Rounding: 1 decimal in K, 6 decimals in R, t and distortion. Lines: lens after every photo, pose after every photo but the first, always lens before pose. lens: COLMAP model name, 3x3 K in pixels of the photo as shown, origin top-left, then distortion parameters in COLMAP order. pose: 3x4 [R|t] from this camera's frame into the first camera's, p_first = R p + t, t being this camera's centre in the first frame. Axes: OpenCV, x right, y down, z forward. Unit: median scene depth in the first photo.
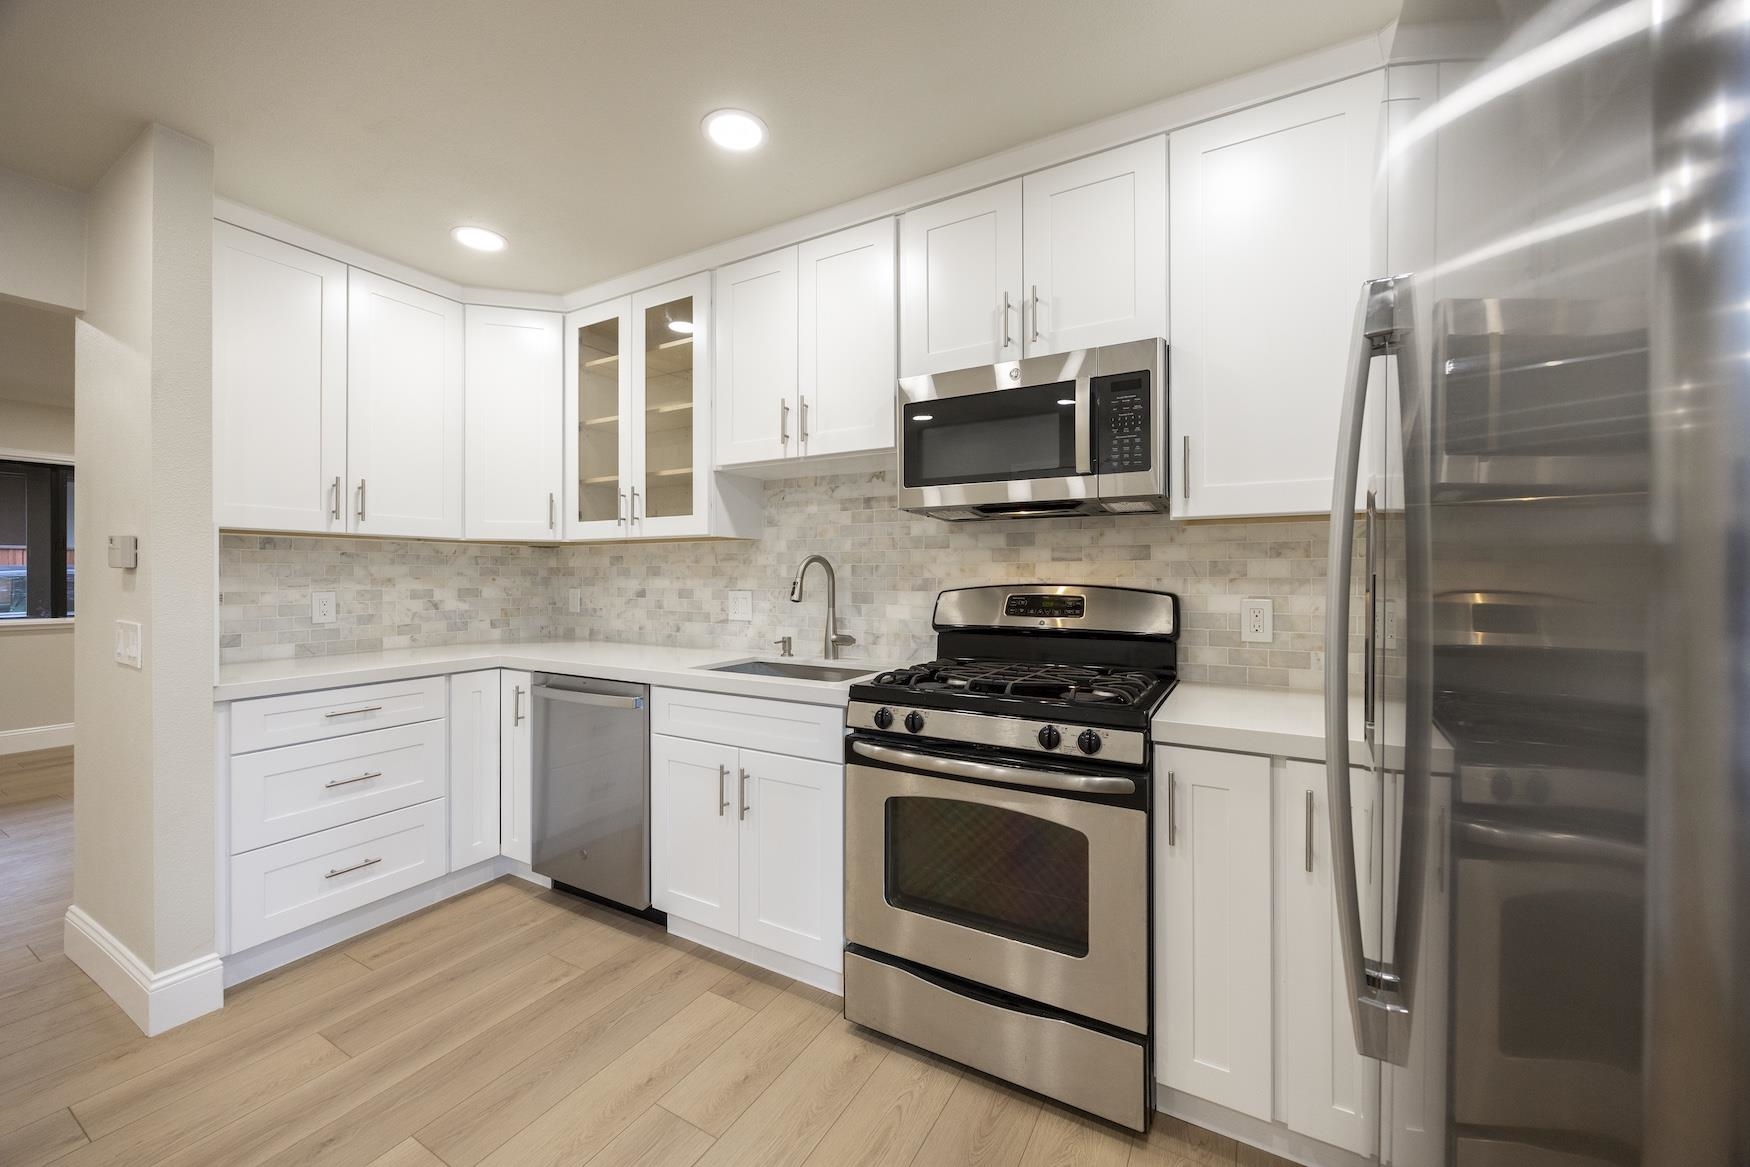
lens RADIAL K [[669.2, 0, 869.6], [0, 669.2, 574.7], [0, 0, 1]] dist [-0.002646, 0.000277]
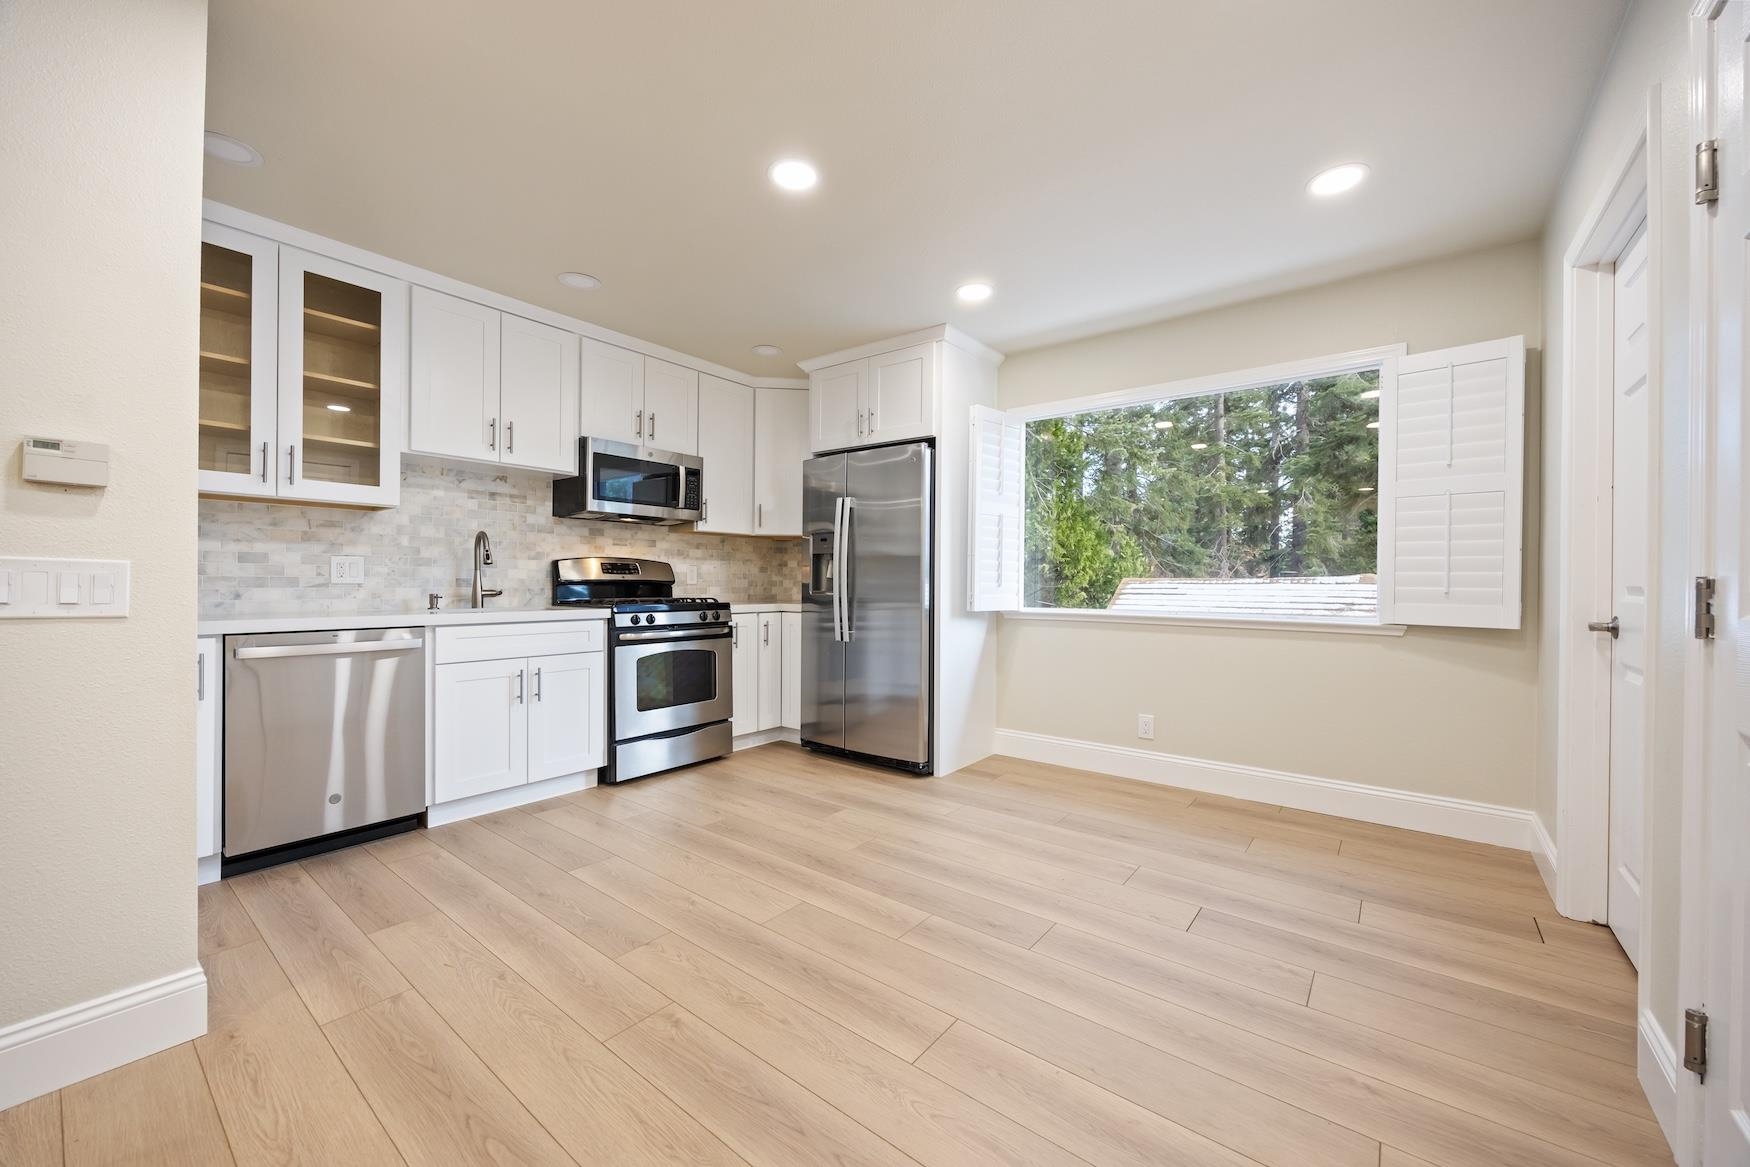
lens RADIAL K [[669.2, 0, 870.3], [0, 669.2, 582.8], [0, 0, 1]] dist [-0.002646, 0.000277]
pose [[0.149660, 0.000682, 0.988737, -1.431627], [-0.005678, 0.999984, 0.000170, 0.078222], [-0.988721, -0.005639, 0.149662, 0.012372]]
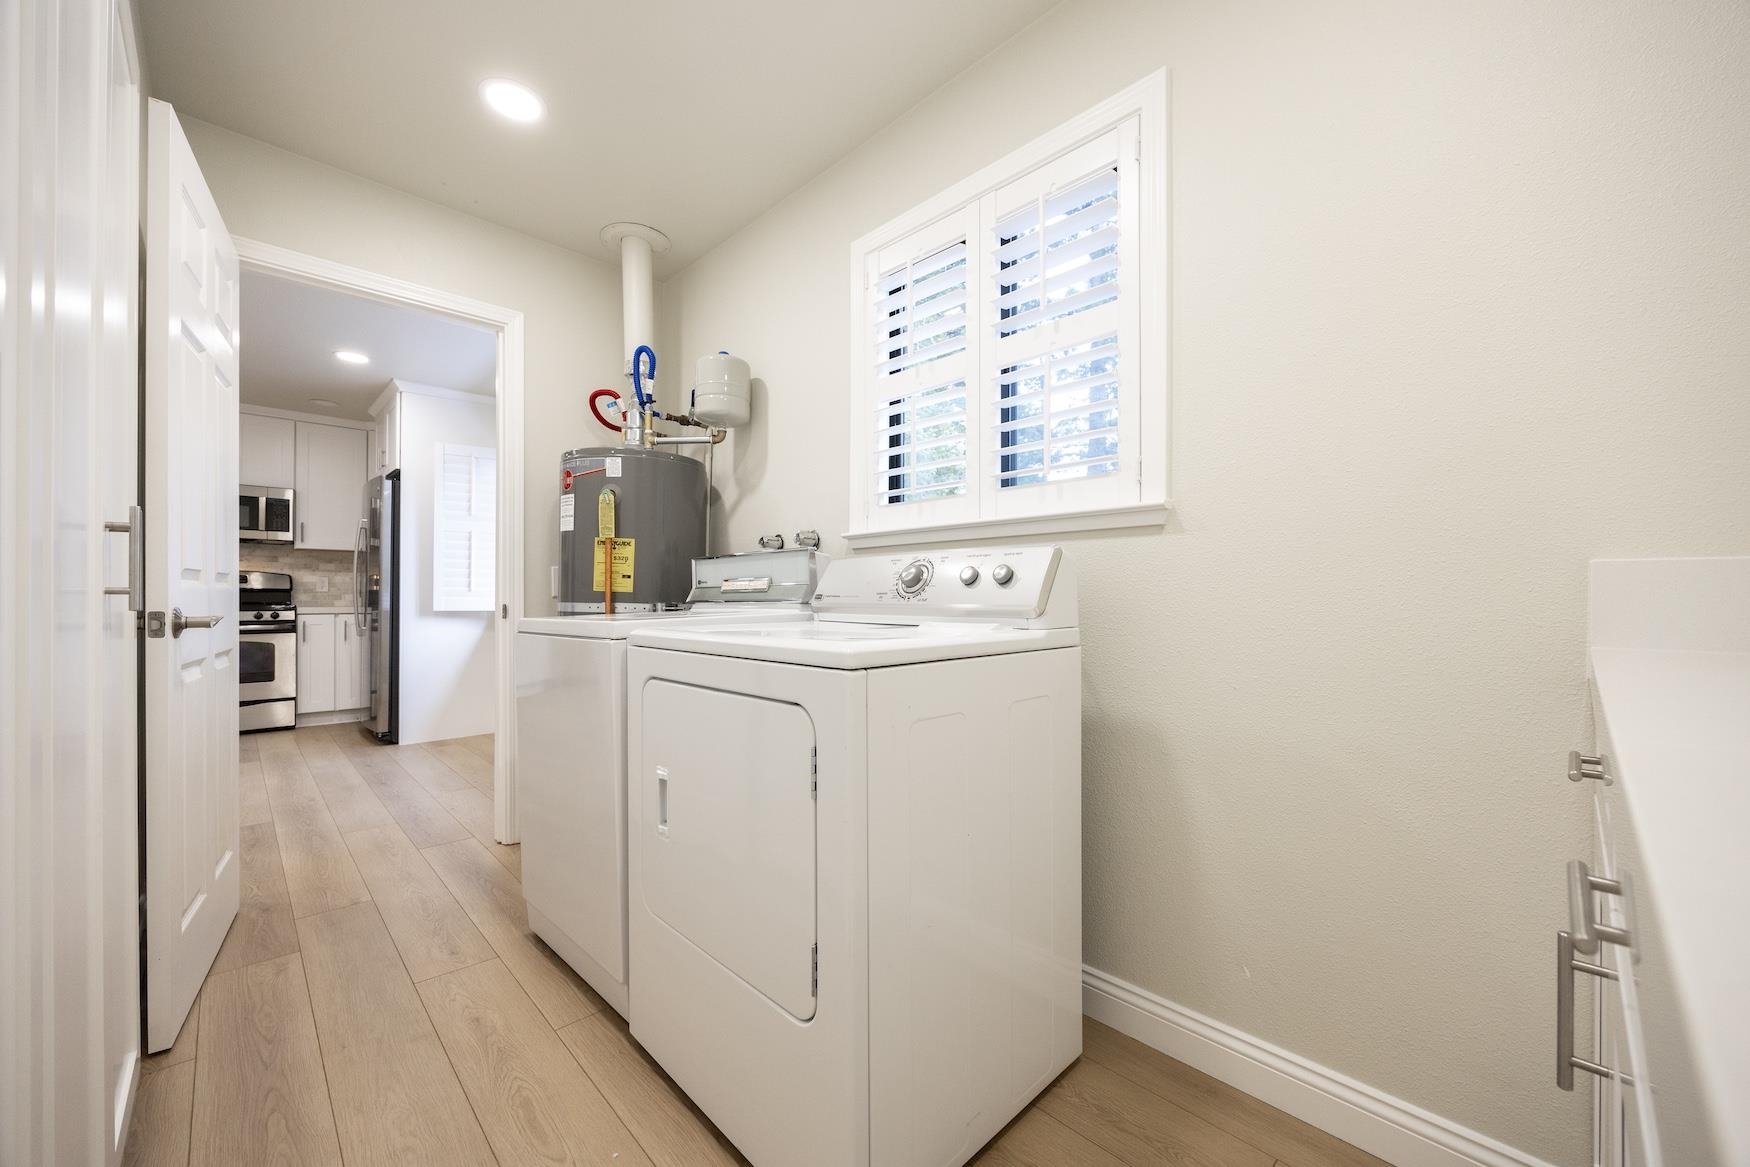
lens RADIAL K [[669.2, 0, 869.3], [0, 669.2, 593.0], [0, 0, 1]] dist [-0.002646, 0.000277]
pose [[0.275580, 0.008900, 0.961237, -1.340599], [-0.002048, 0.999960, -0.008672, 0.107926], [-0.961276, 0.000422, 0.275587, -1.797668]]
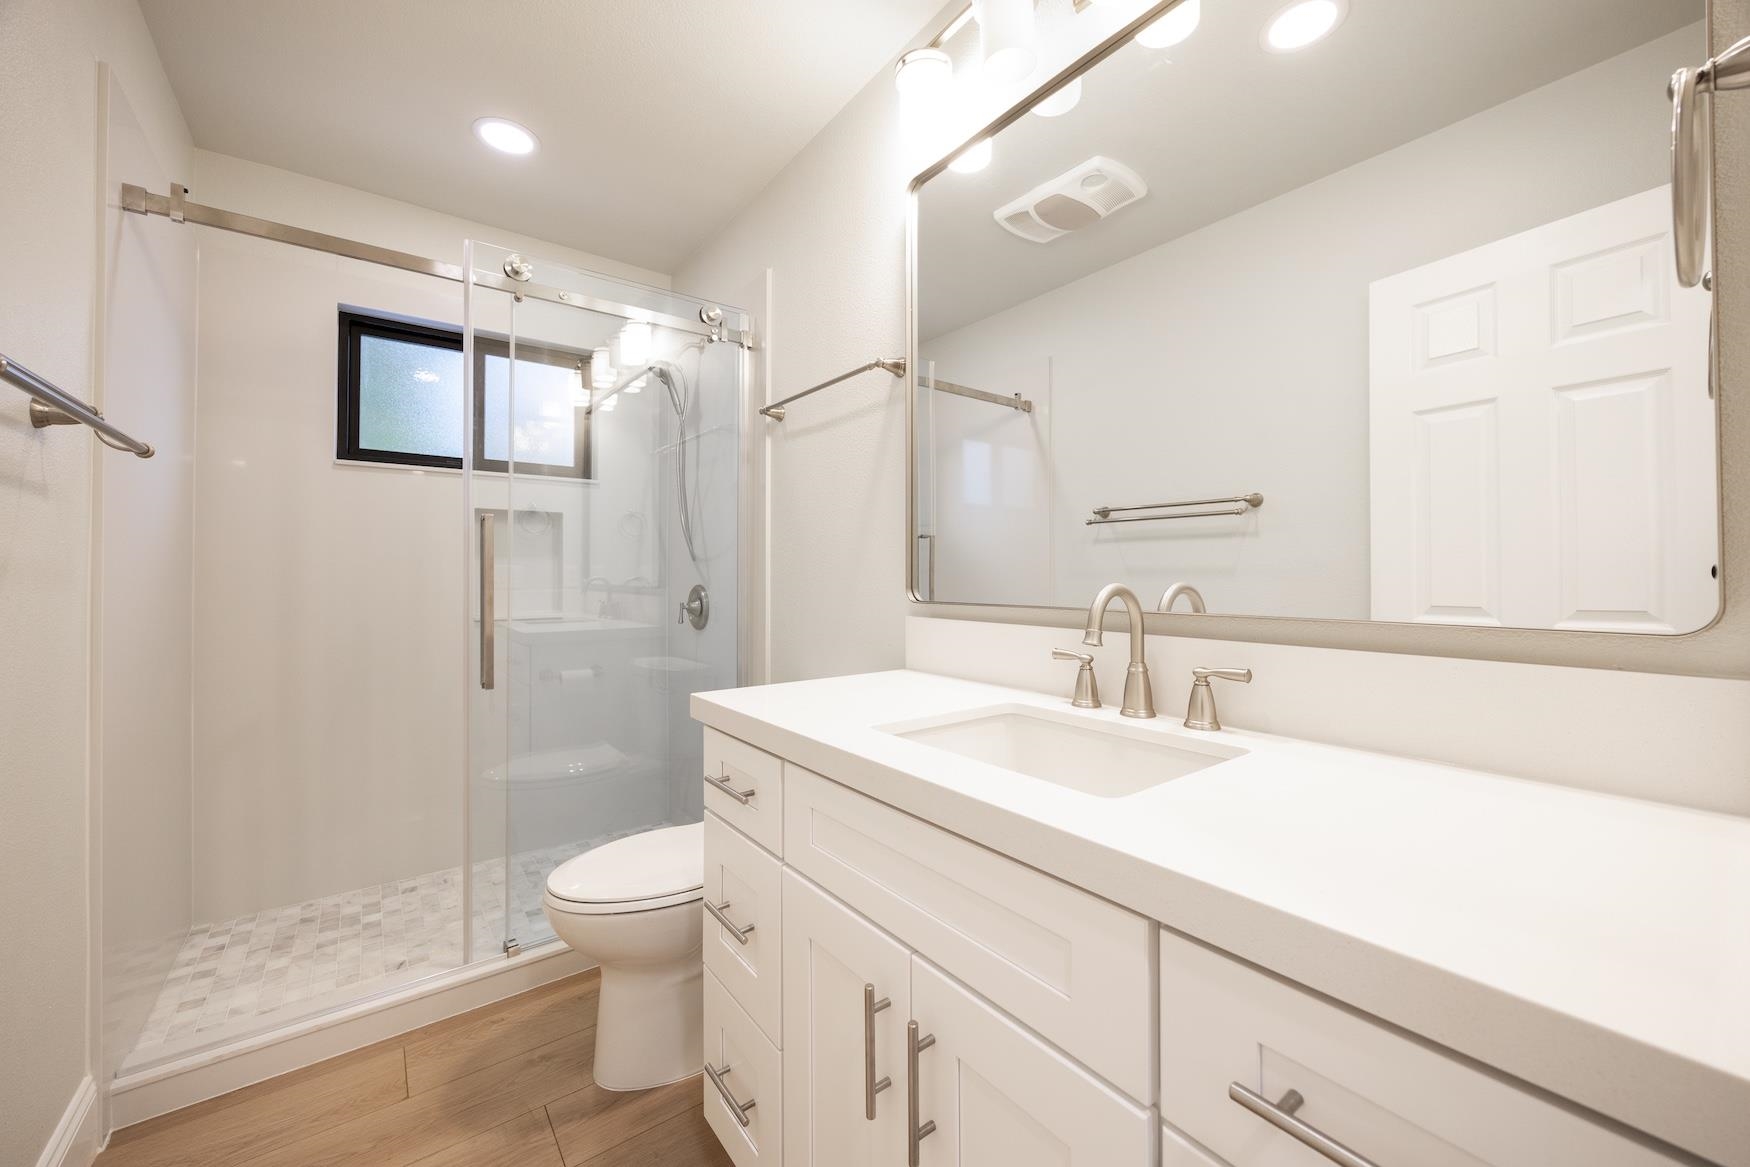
lens RADIAL K [[669.2, 0, 873.6], [0, 669.2, 574.7], [0, 0, 1]] dist [-0.002646, 0.000277]
pose [[0.923288, -0.002638, -0.384100, -0.056241], [0.001799, 0.999995, -0.002545, 0.030243], [0.384105, 0.001659, 0.923288, 0.569396]]
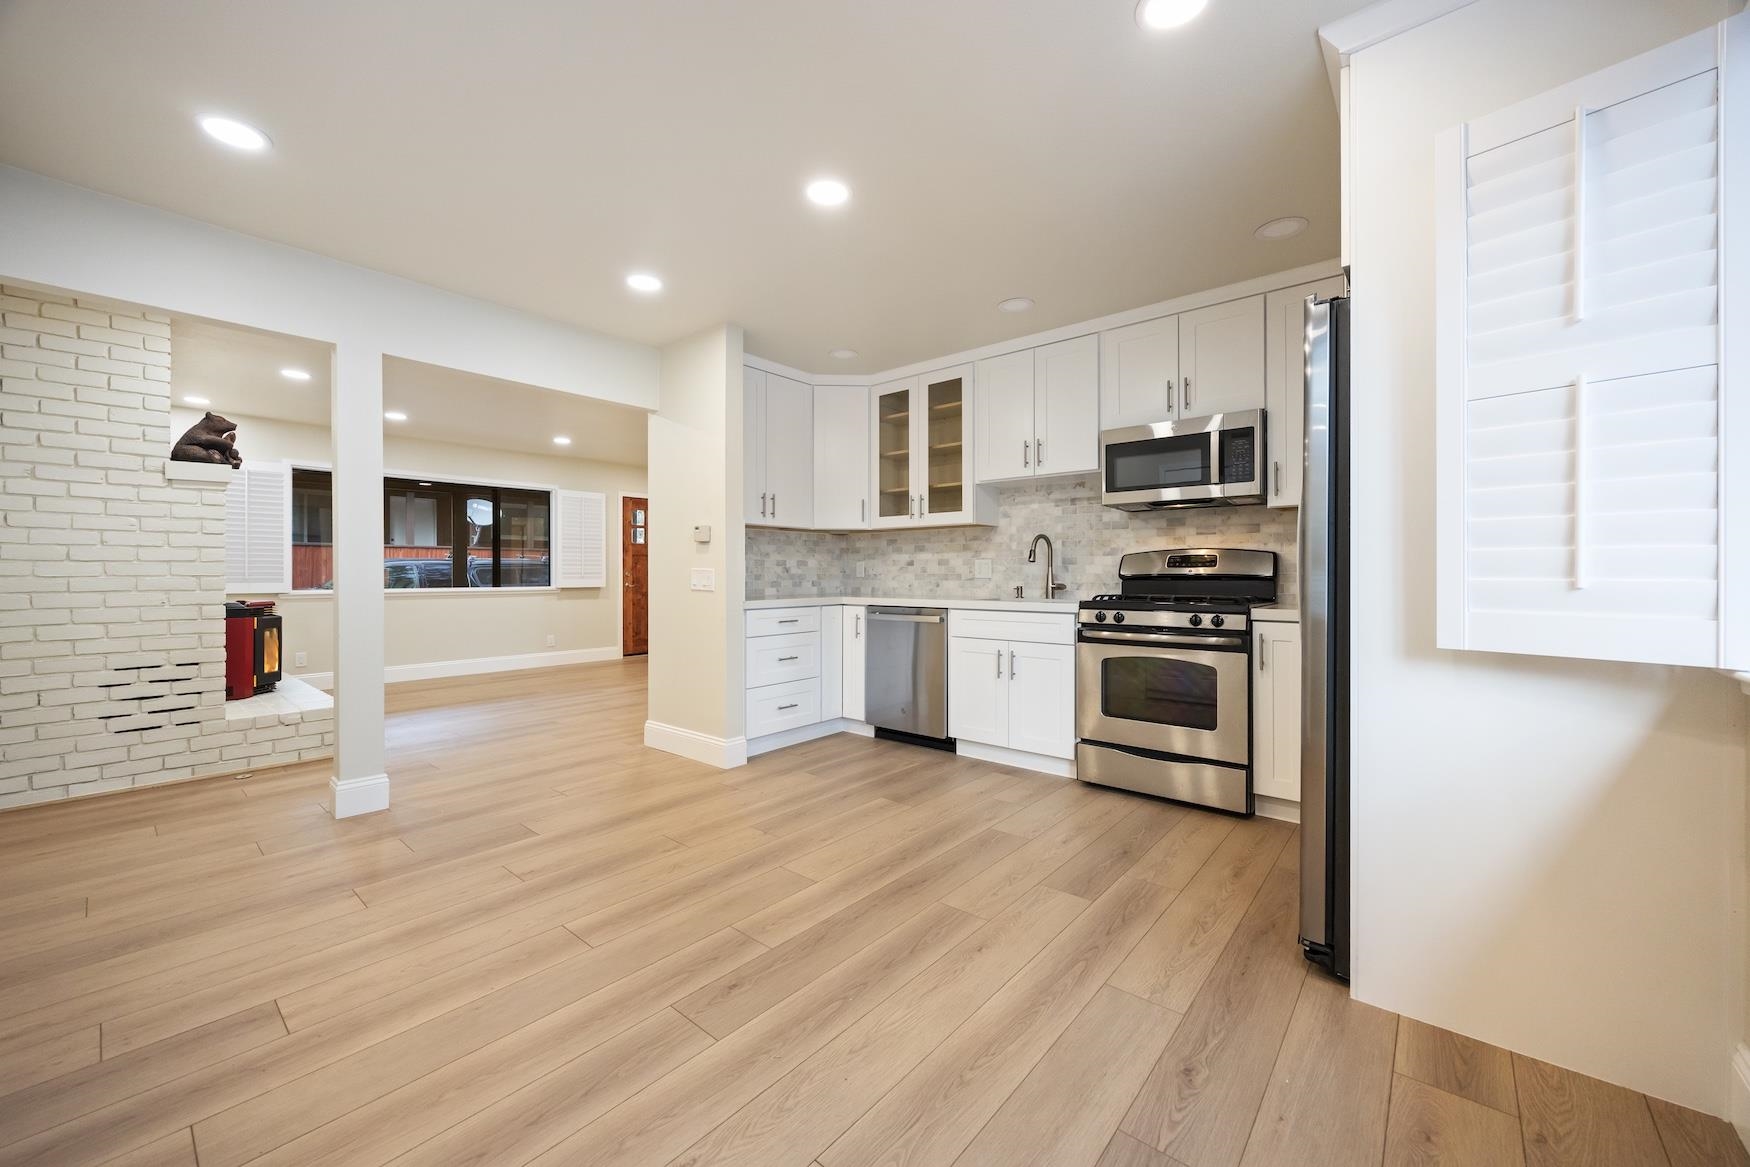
lens RADIAL K [[669.2, 0, 872.8], [0, 669.2, 573.0], [0, 0, 1]] dist [-0.002646, 0.000277]
pose [[0.982997, -0.000837, -0.183620, -0.203303], [0.000842, 1.000000, -0.000054, 0.071244], [0.183620, -0.000102, 0.982997, -0.742822]]
